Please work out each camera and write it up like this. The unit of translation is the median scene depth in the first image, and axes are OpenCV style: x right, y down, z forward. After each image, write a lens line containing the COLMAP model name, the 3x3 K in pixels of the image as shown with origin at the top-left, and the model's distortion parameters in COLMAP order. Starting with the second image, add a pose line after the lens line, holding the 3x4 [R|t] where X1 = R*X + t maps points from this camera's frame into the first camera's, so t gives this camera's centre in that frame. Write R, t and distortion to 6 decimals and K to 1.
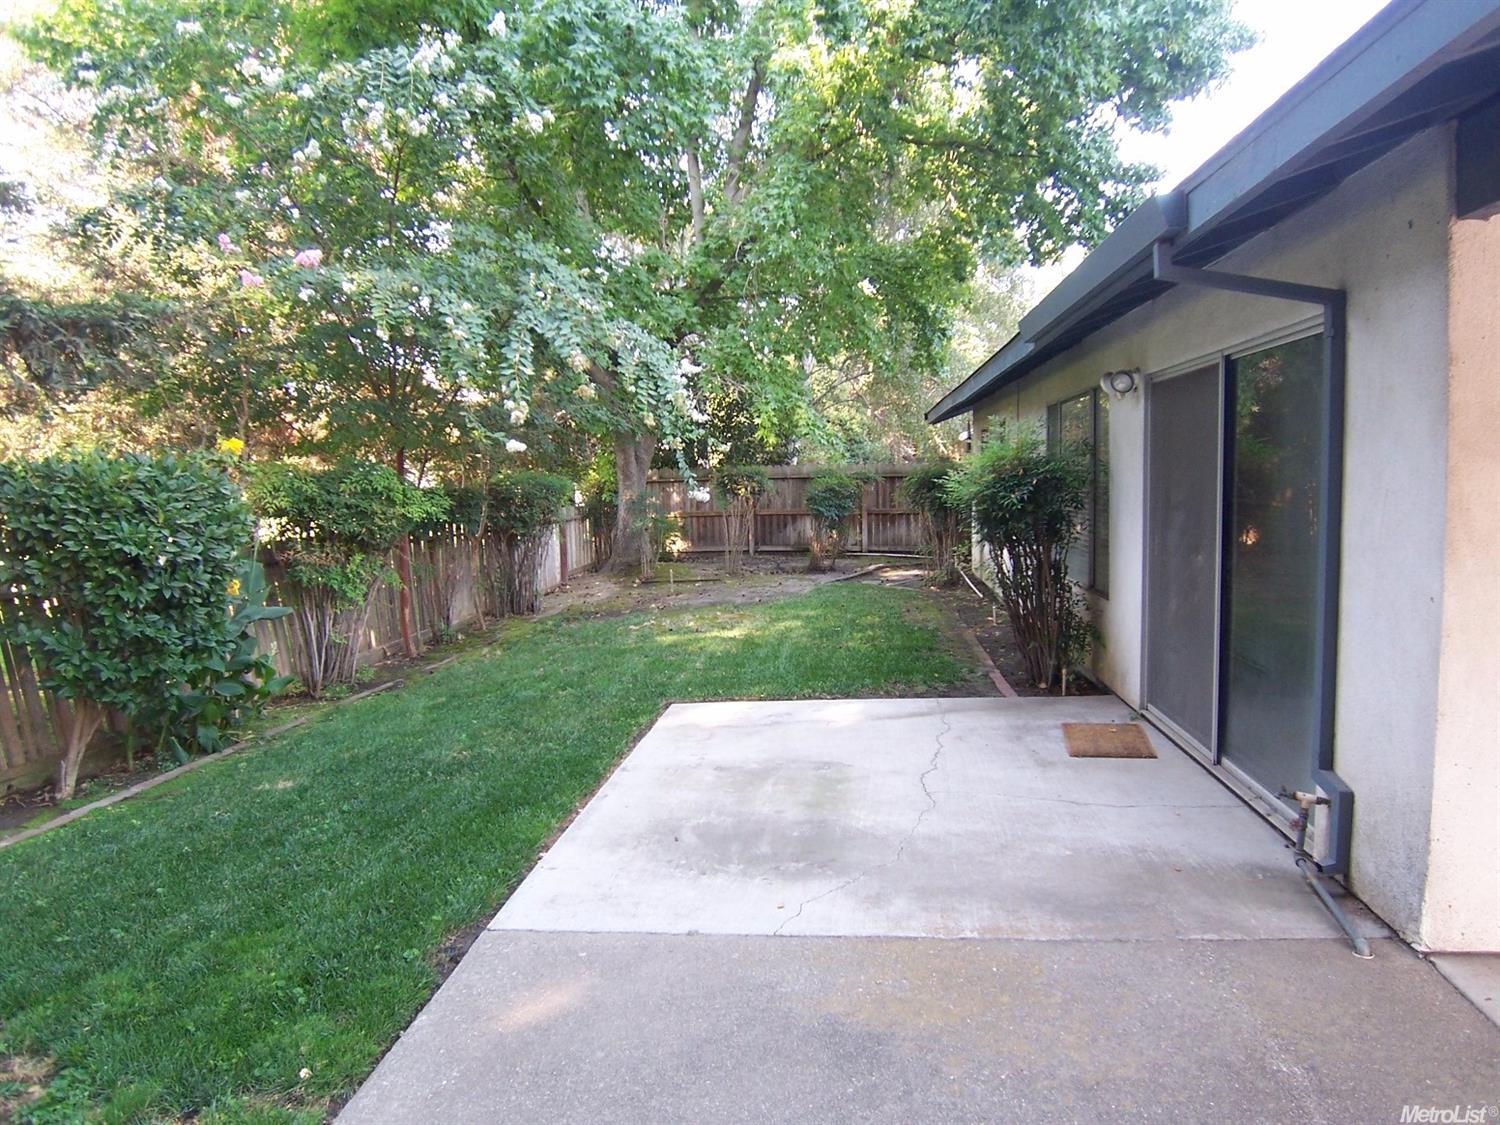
lens RADIAL K [[1005.0, 0, 750.0], [0, 1005.0, 562.5], [0, 0, 1]] dist [0.001493, -0.061517]
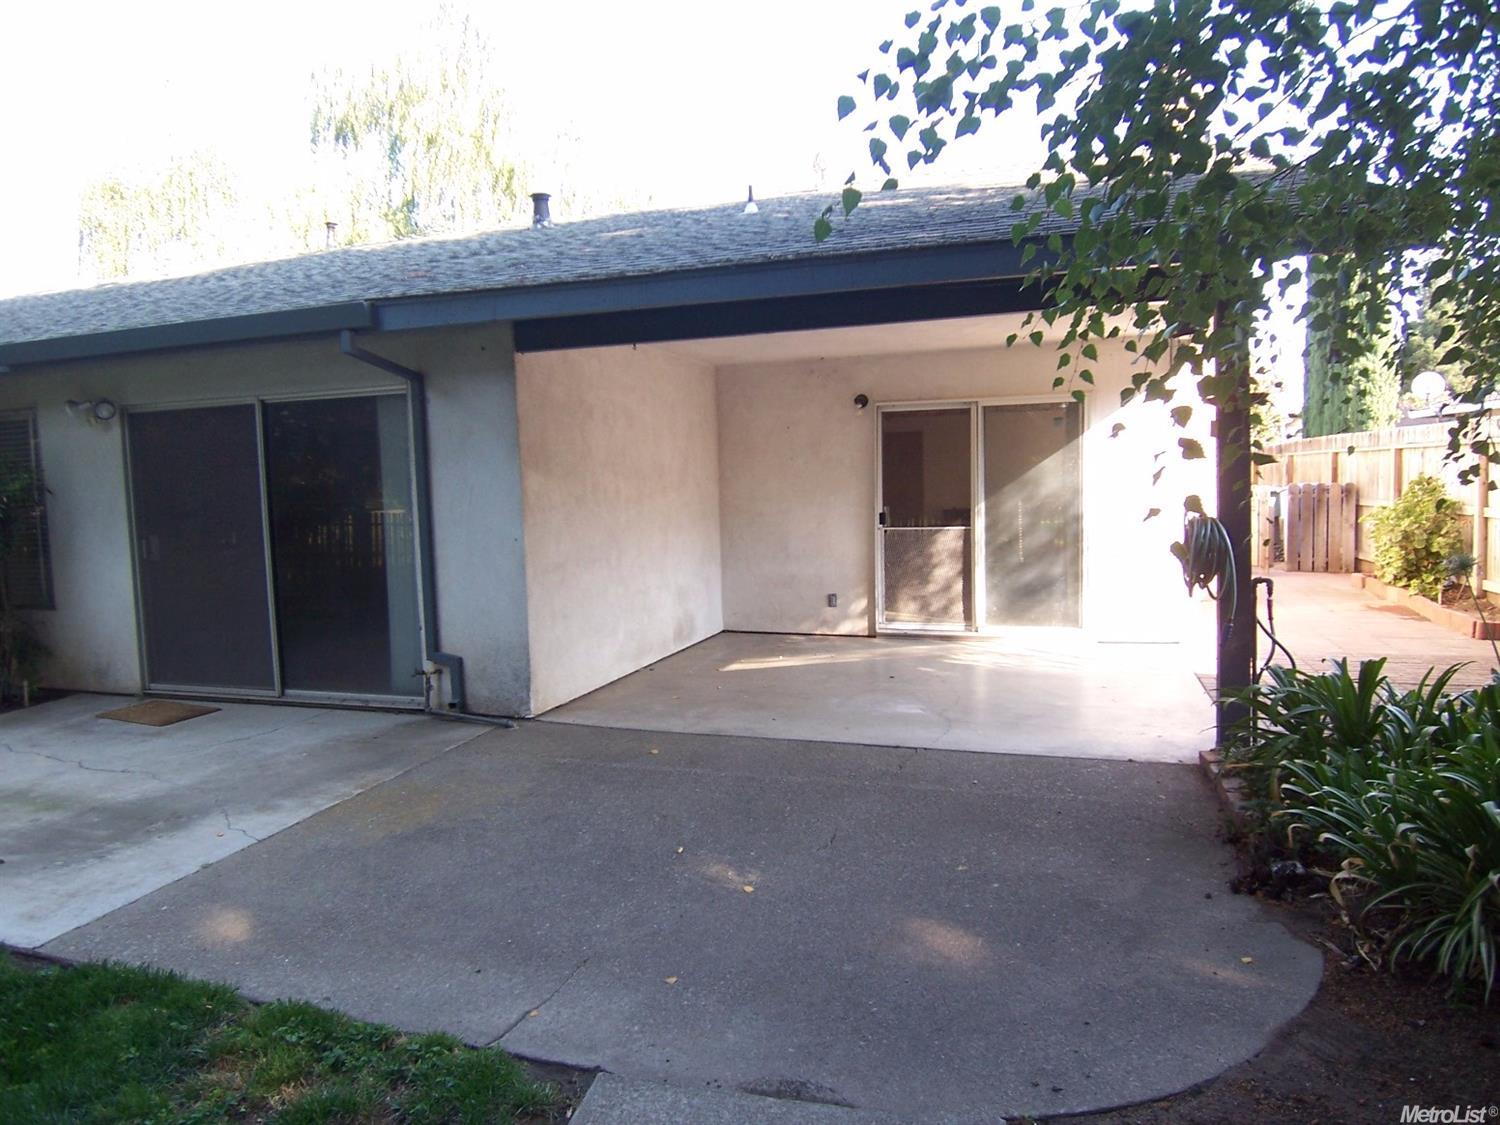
lens RADIAL K [[1005.0, 0, 750.0], [0, 1005.0, 562.5], [0, 0, 1]] dist [0.001493, -0.061517]
pose [[0.211791, -0.076690, 0.974301, -1.058598], [0.103764, 0.993046, 0.055609, 0.016923], [-0.971791, 0.089320, 0.218276, 0.095410]]
